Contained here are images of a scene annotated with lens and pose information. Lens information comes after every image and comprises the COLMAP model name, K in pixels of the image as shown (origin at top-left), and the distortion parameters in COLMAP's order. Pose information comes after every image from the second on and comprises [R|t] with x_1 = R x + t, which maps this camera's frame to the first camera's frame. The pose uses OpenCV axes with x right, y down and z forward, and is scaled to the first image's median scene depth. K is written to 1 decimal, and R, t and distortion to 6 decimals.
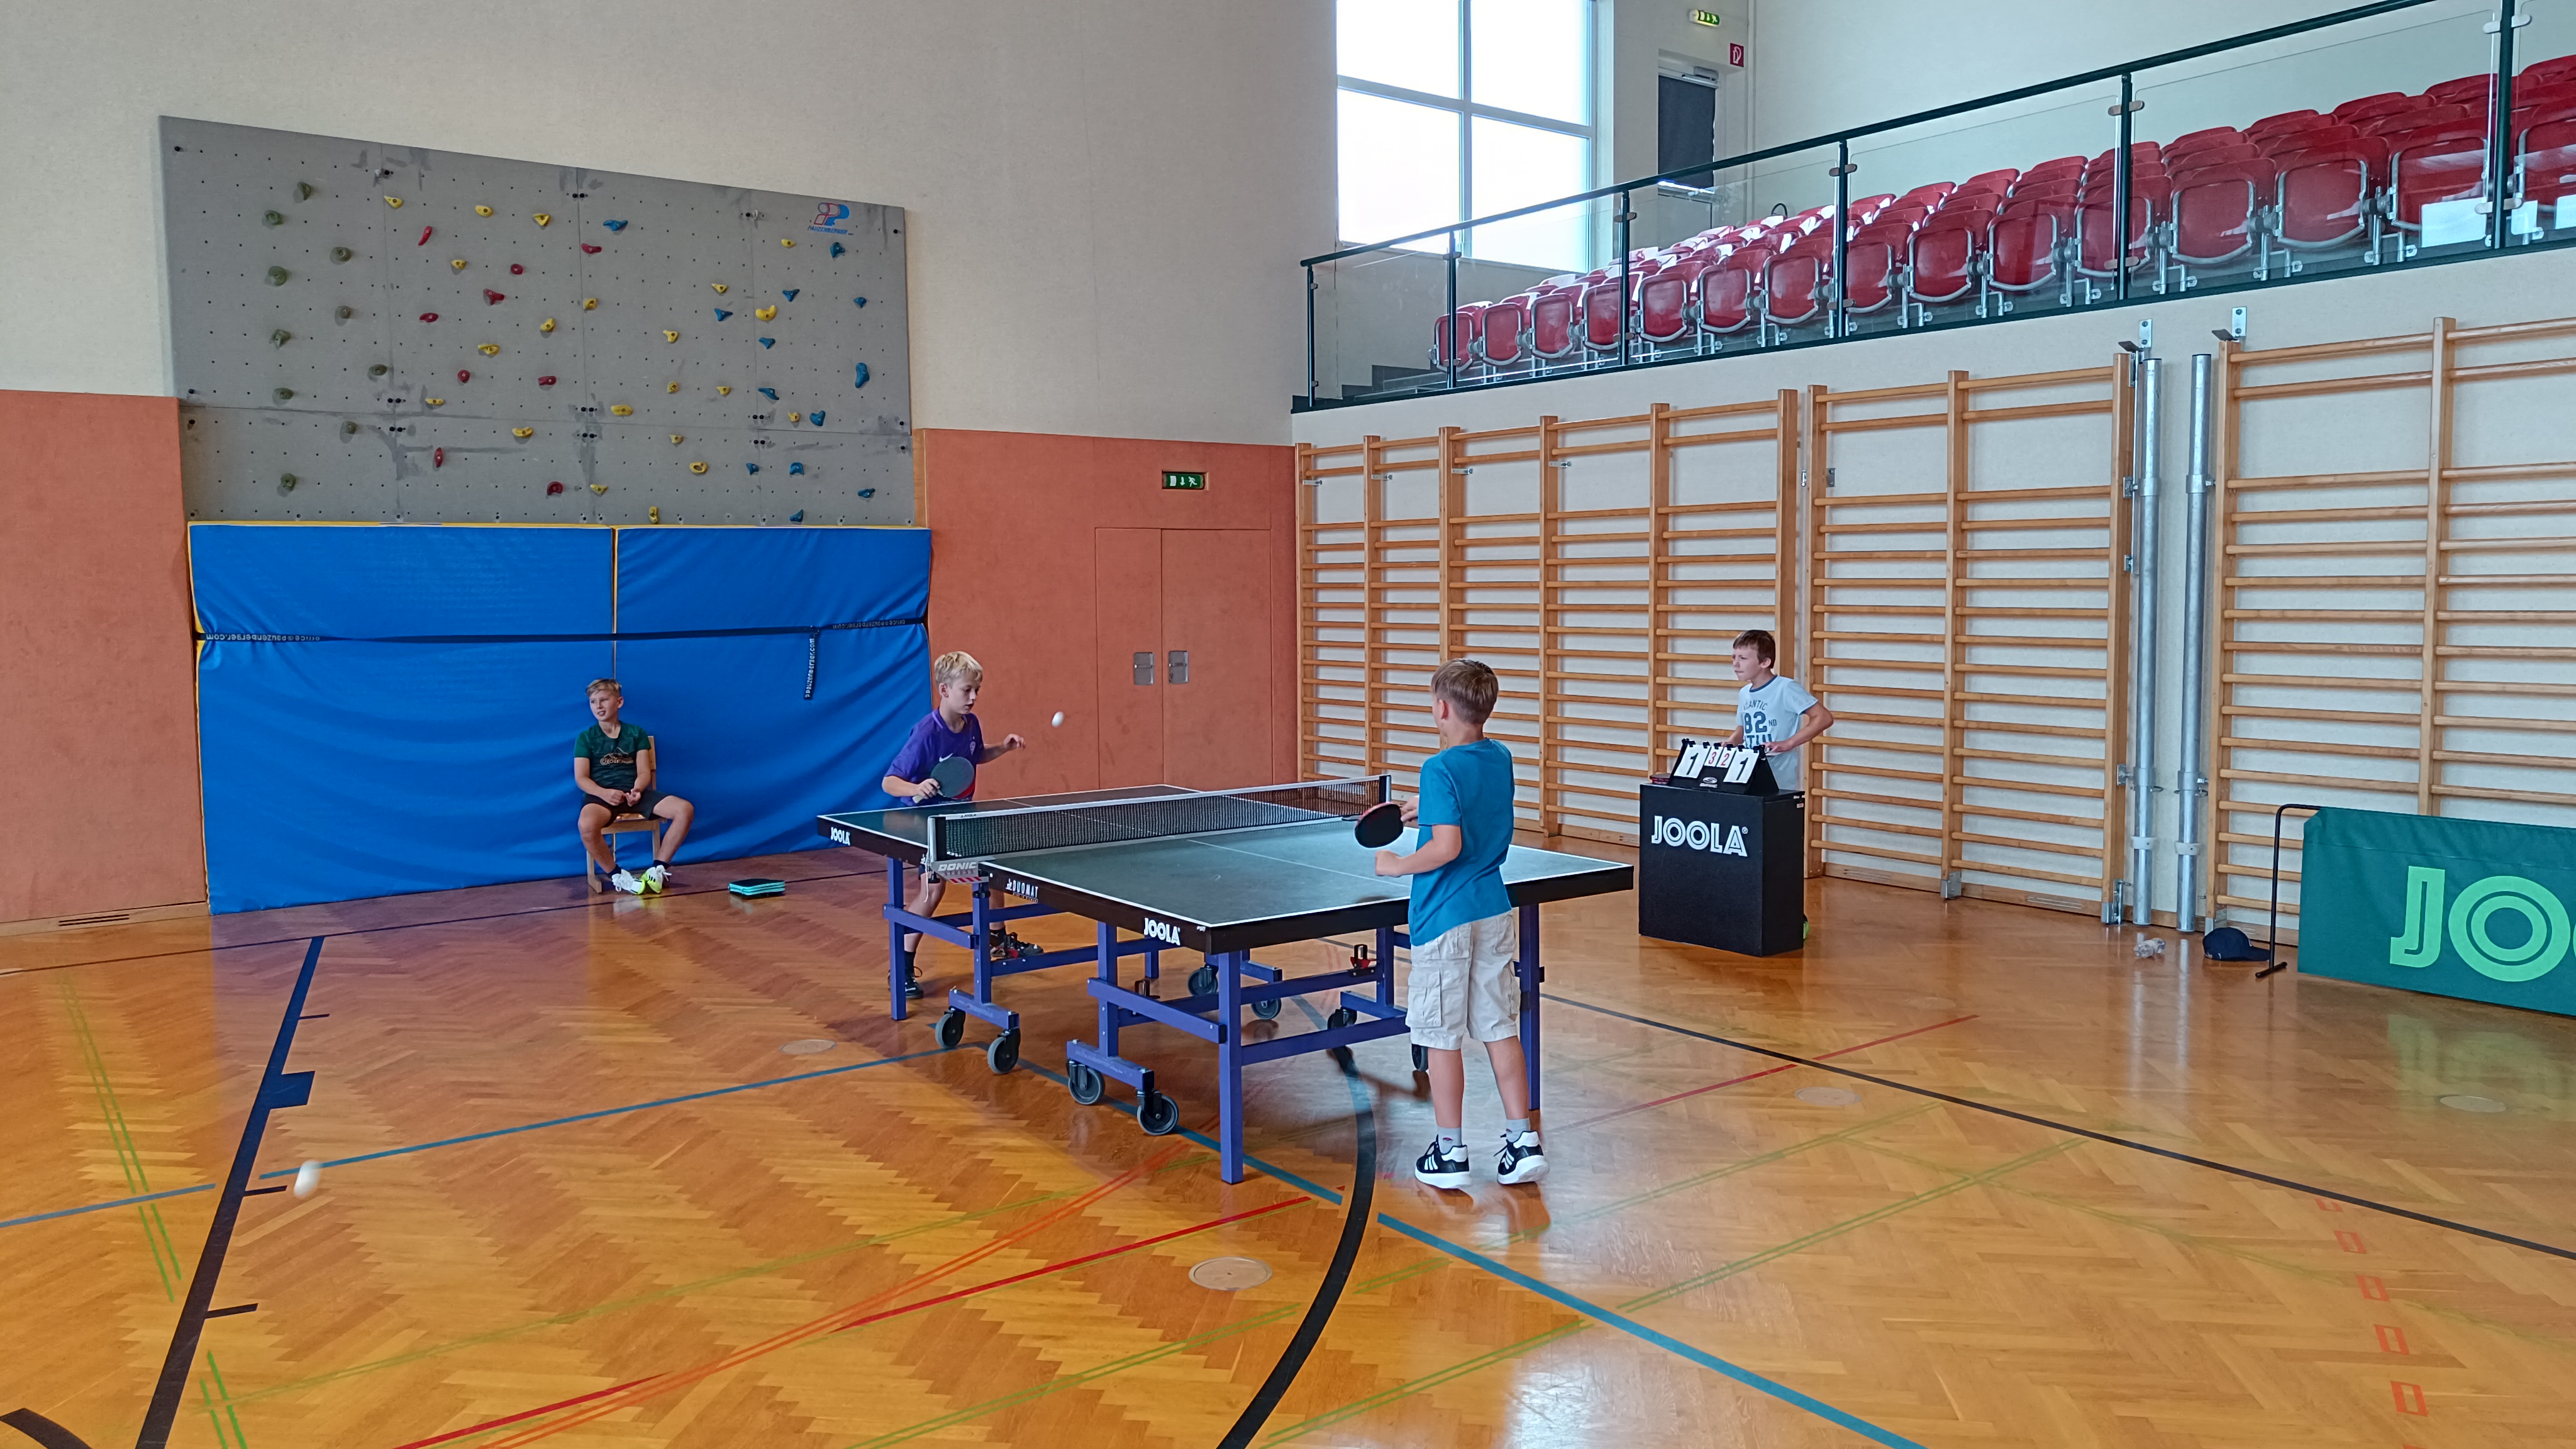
lens RADIAL K [[1787.5, 0, 1295.5], [0, 1787.5, 710.1], [0, 0, 1]] dist [0.014007, -0.019099]
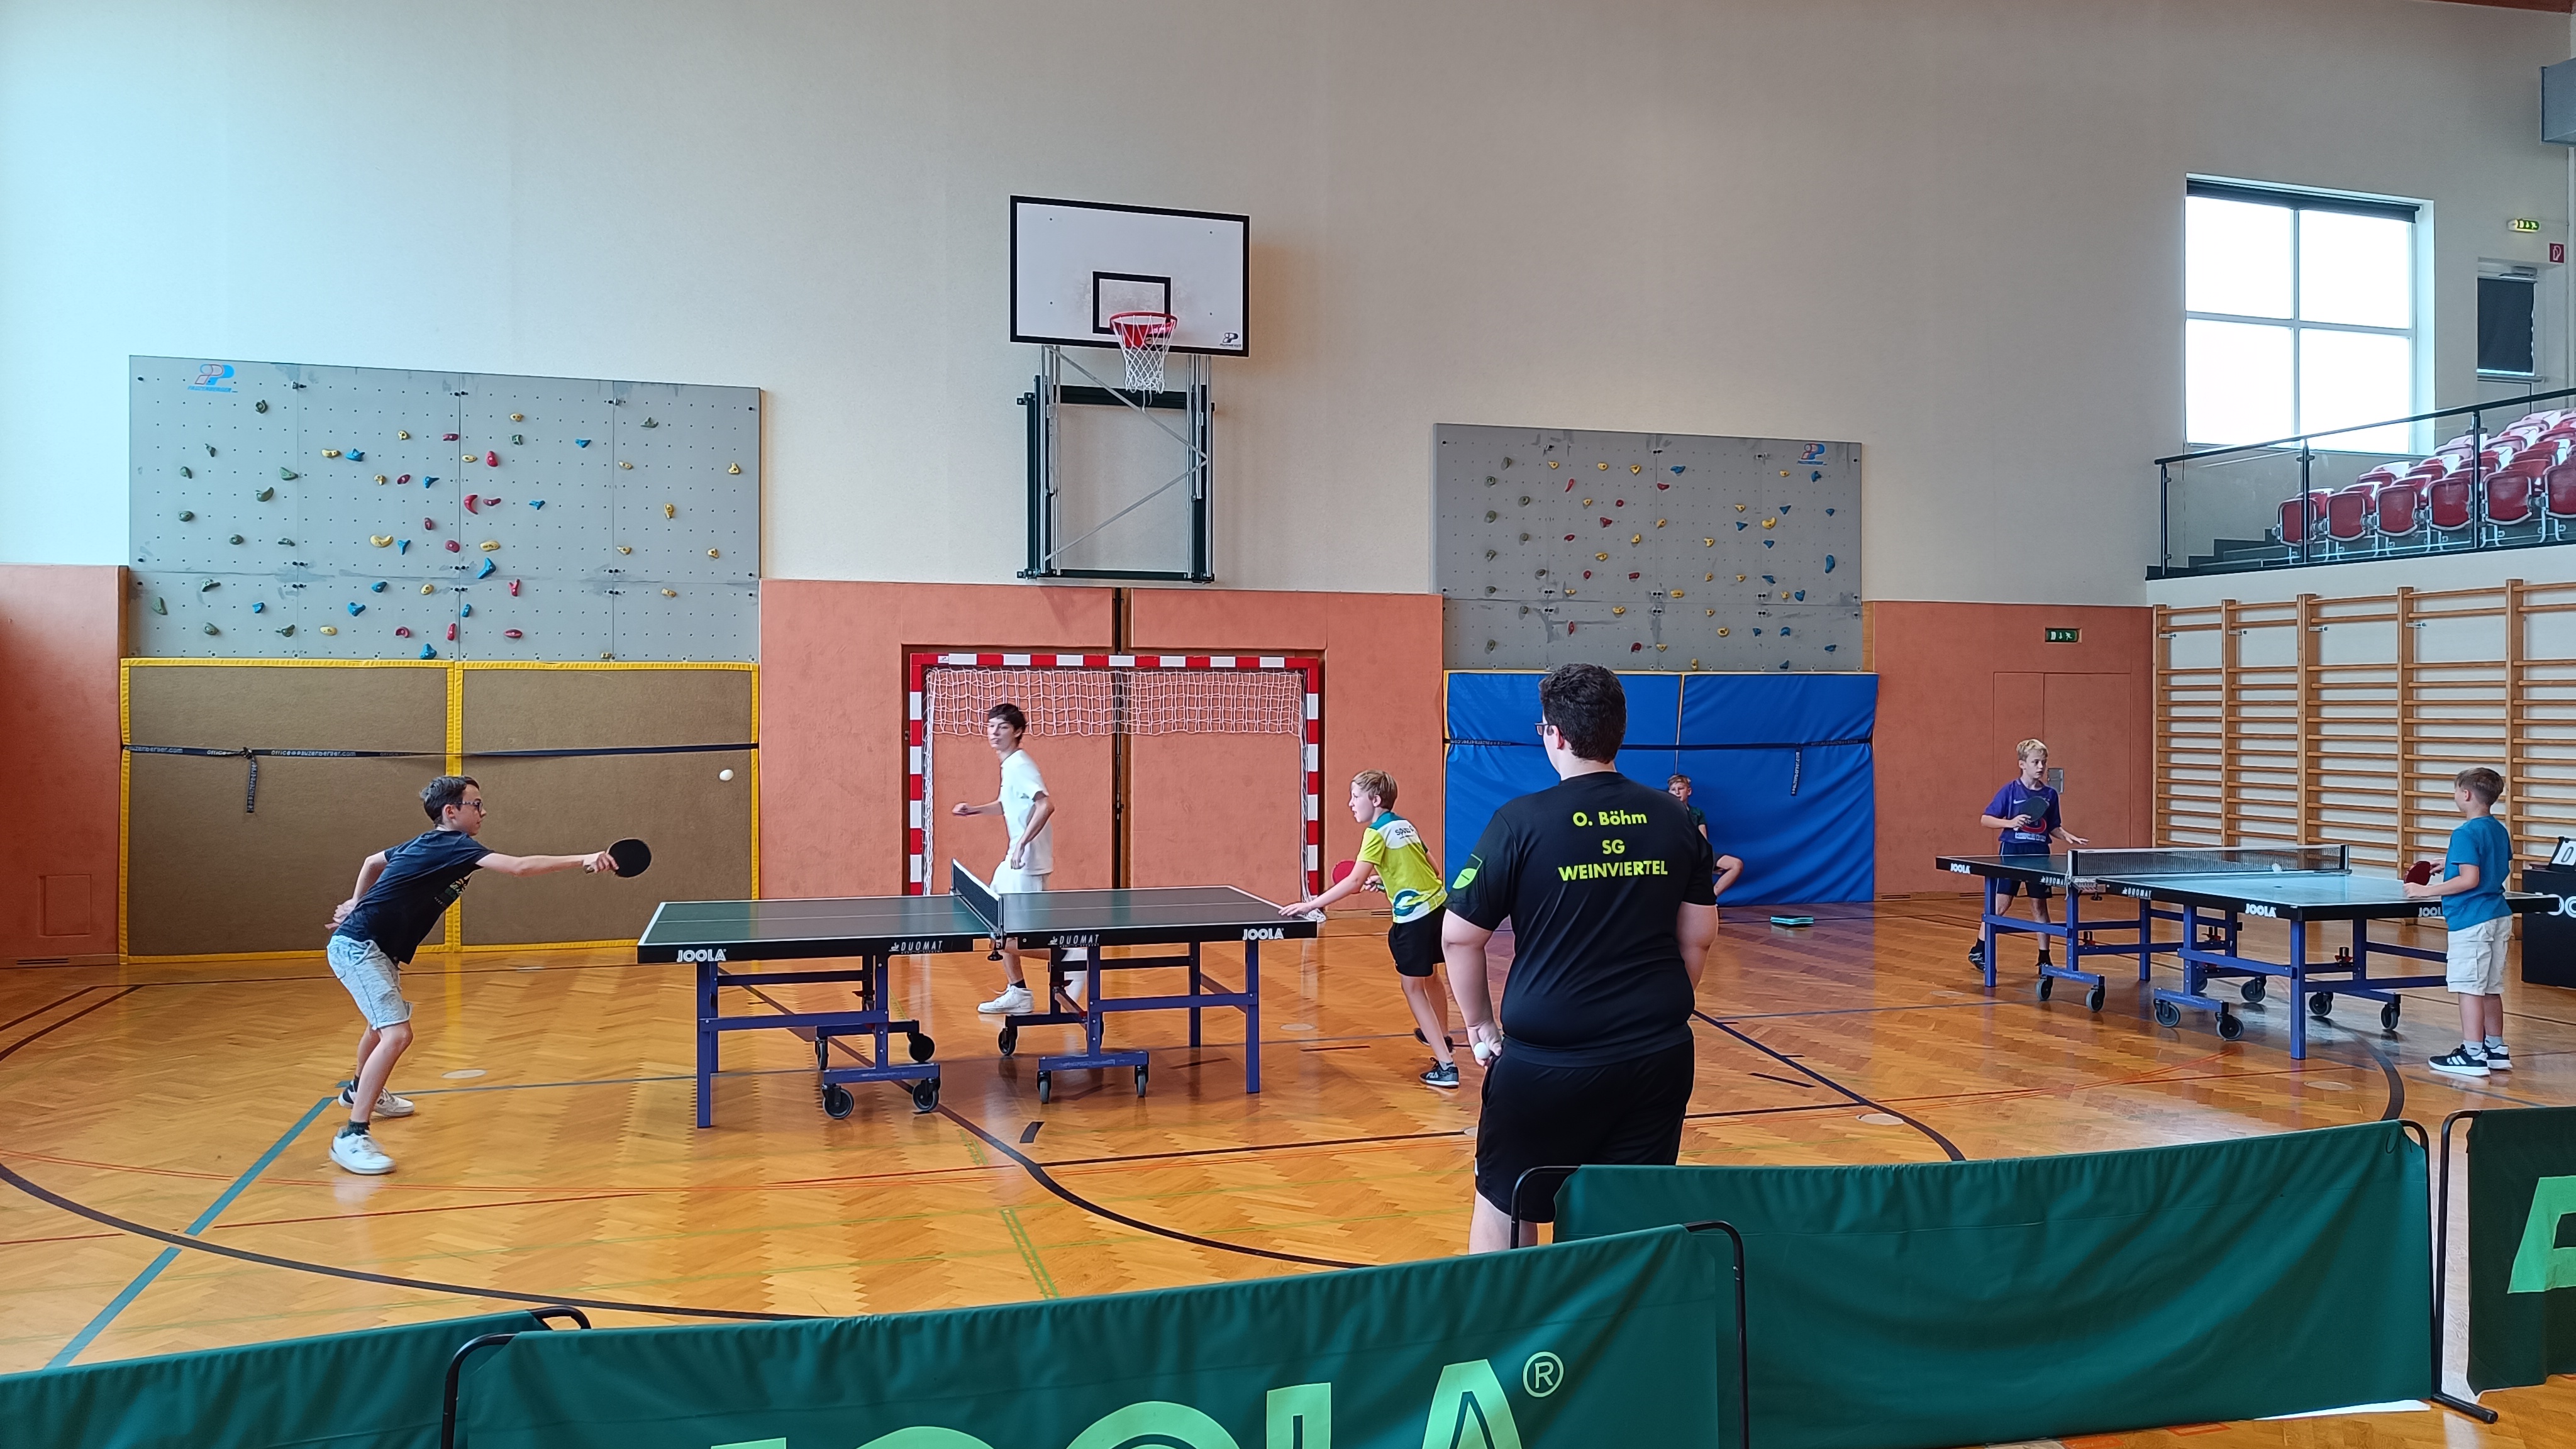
lens RADIAL K [[1787.5, 0, 1268.2], [0, 1787.5, 707.2], [0, 0, 1]] dist [0.014007, -0.019099]
pose [[0.935971, 0.011153, -0.351901, -0.181991], [-0.036830, 0.997116, -0.066358, 0.036887], [0.350146, 0.075069, 0.933682, -0.504968]]
